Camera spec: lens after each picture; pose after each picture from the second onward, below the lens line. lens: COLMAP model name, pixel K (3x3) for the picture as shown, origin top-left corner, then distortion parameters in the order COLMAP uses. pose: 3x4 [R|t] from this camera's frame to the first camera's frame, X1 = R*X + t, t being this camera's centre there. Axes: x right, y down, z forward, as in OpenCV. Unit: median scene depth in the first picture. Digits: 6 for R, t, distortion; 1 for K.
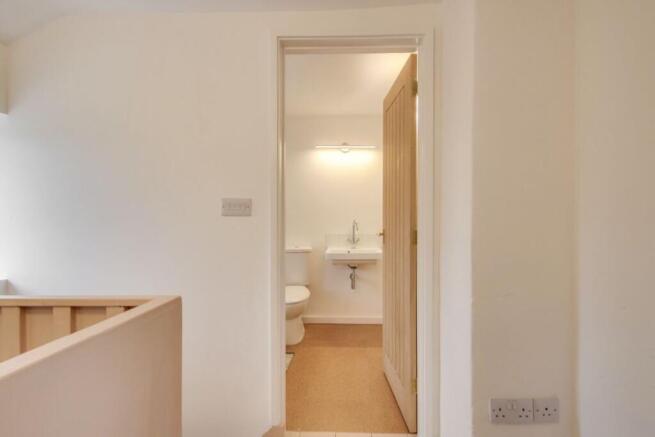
lens RADIAL K [[317.1, 0, 328.9], [0, 317.1, 217.5], [0, 0, 1]] dist [0.024457, -0.000021]
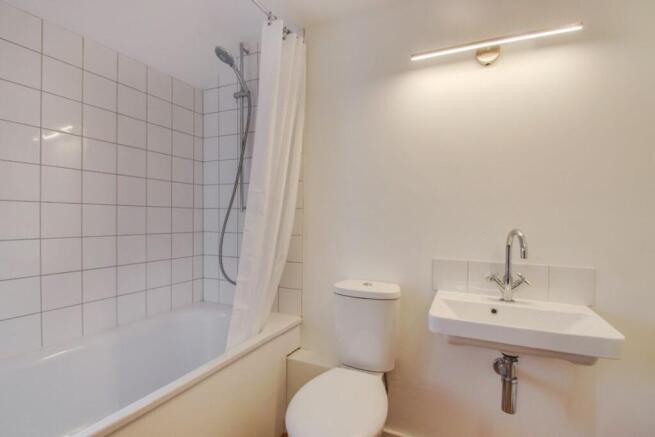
lens RADIAL K [[317.1, 0, 327.3], [0, 317.1, 218.8], [0, 0, 1]] dist [0.024457, -0.000021]
pose [[0.933290, 0.013723, -0.358862, 0.009783], [-0.012958, 0.999906, 0.004536, -0.003661], [0.358891, 0.000417, 0.933379, 0.555141]]
